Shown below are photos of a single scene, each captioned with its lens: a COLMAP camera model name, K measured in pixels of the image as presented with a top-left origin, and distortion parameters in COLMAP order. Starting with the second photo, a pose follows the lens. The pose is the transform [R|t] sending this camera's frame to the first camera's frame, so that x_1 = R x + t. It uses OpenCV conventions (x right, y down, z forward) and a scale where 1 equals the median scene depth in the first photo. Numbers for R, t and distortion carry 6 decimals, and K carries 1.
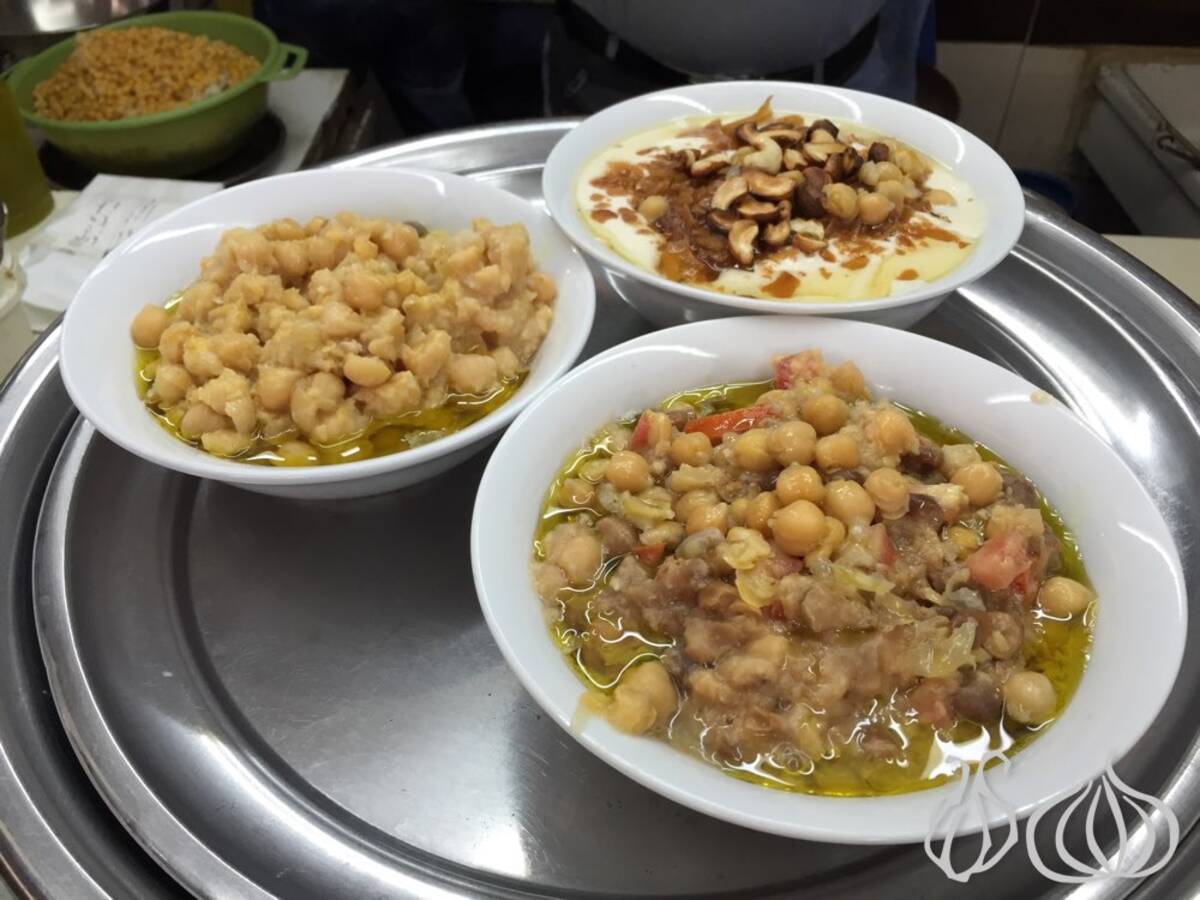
lens RADIAL K [[1017.0, 0, 603.2], [0, 1017.0, 449.1], [0, 0, 1]] dist [0.043427, -0.057372]
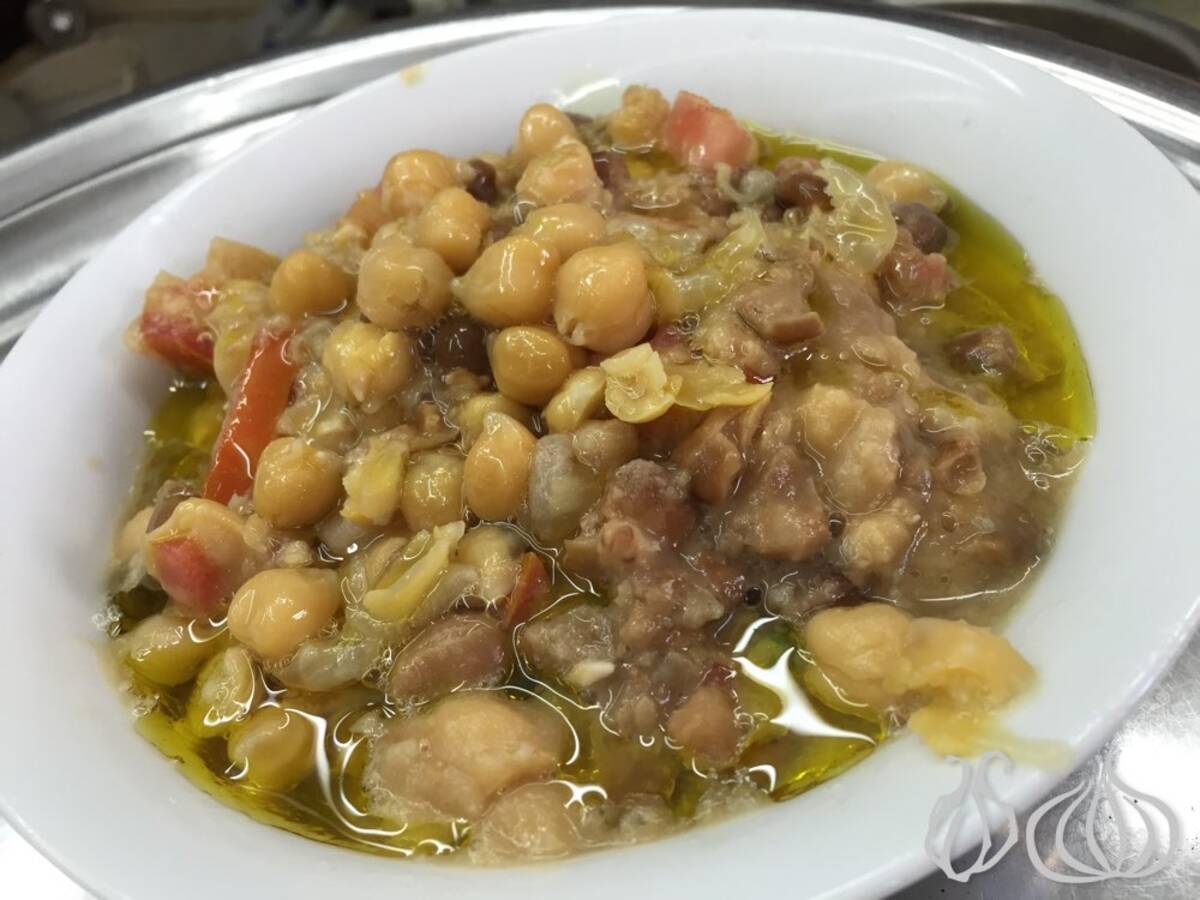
lens RADIAL K [[1017.0, 0, 602.2], [0, 1017.0, 452.0], [0, 0, 1]] dist [0.043427, -0.057372]
pose [[0.212803, -0.742857, 0.634727, -0.181457], [0.788149, 0.514461, 0.337862, -0.055616], [-0.577526, 0.428362, 0.694961, 0.614844]]
